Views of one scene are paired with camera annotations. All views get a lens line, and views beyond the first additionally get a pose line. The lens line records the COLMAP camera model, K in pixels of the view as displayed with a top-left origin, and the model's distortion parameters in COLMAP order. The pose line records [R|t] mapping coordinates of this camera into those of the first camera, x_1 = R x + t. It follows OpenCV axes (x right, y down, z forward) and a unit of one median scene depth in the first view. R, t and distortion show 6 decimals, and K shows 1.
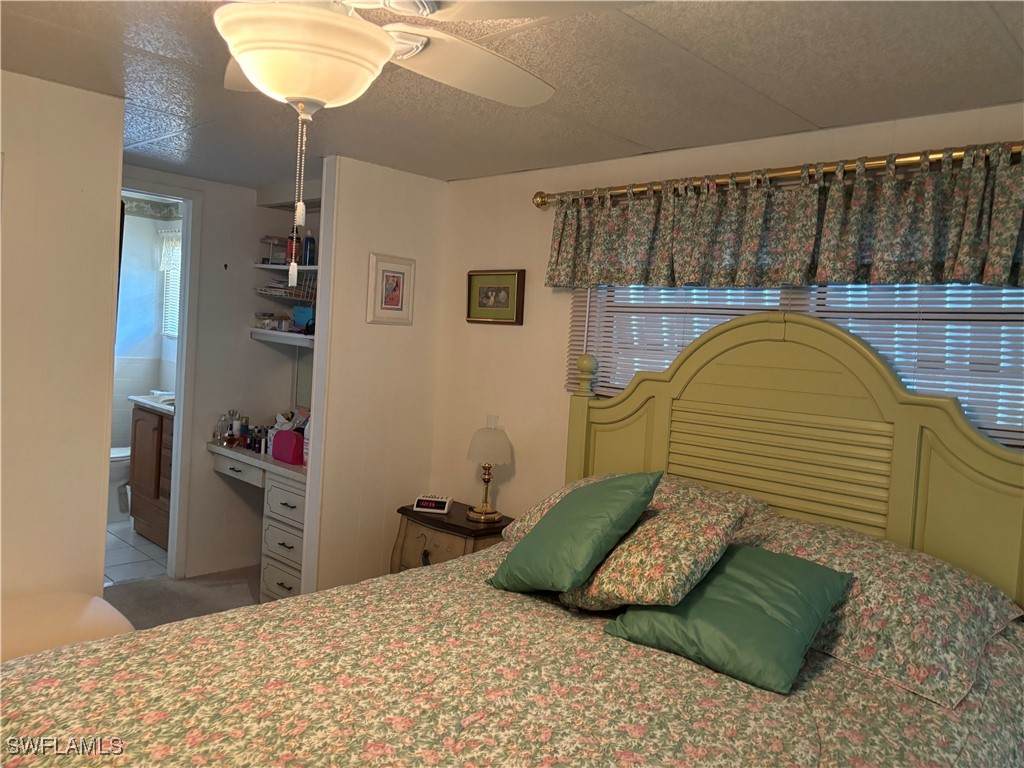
lens RADIAL K [[774.0, 0, 513.3], [0, 774.0, 385.3], [0, 0, 1]] dist [0.045068, -0.052150]
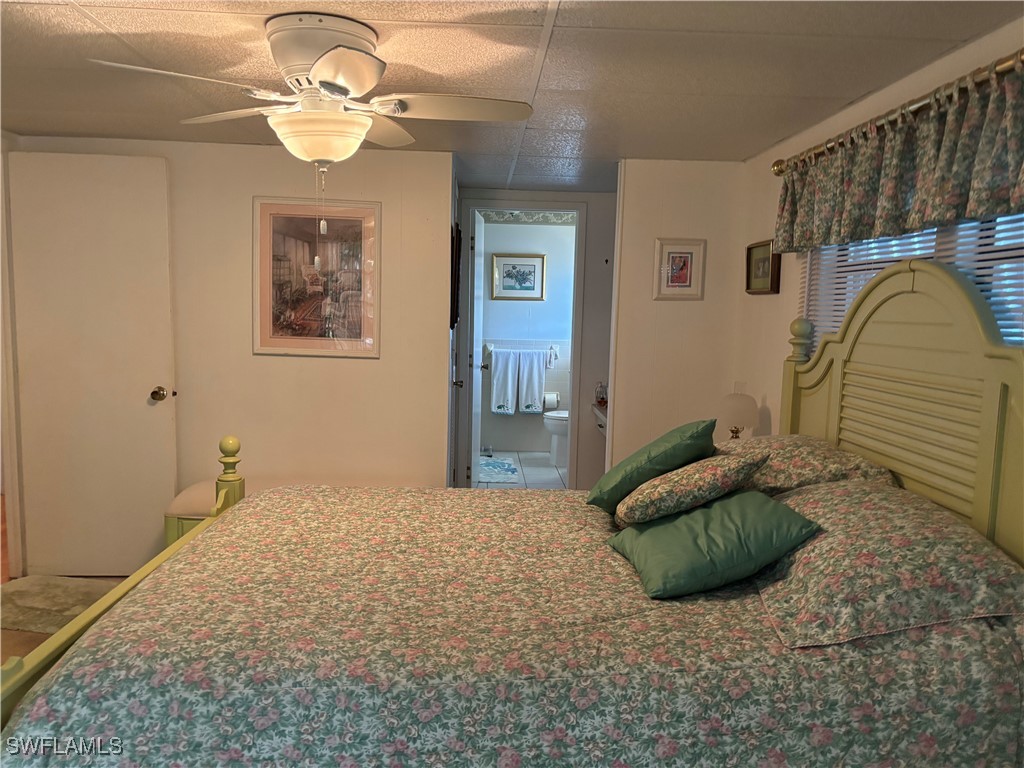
lens RADIAL K [[774.0, 0, 538.3], [0, 774.0, 414.7], [0, 0, 1]] dist [0.045068, -0.052150]
pose [[0.721137, 0.047978, -0.691129, 0.667632], [-0.014345, 0.998419, 0.054343, 0.042445], [0.692644, -0.029274, 0.720686, 0.040238]]
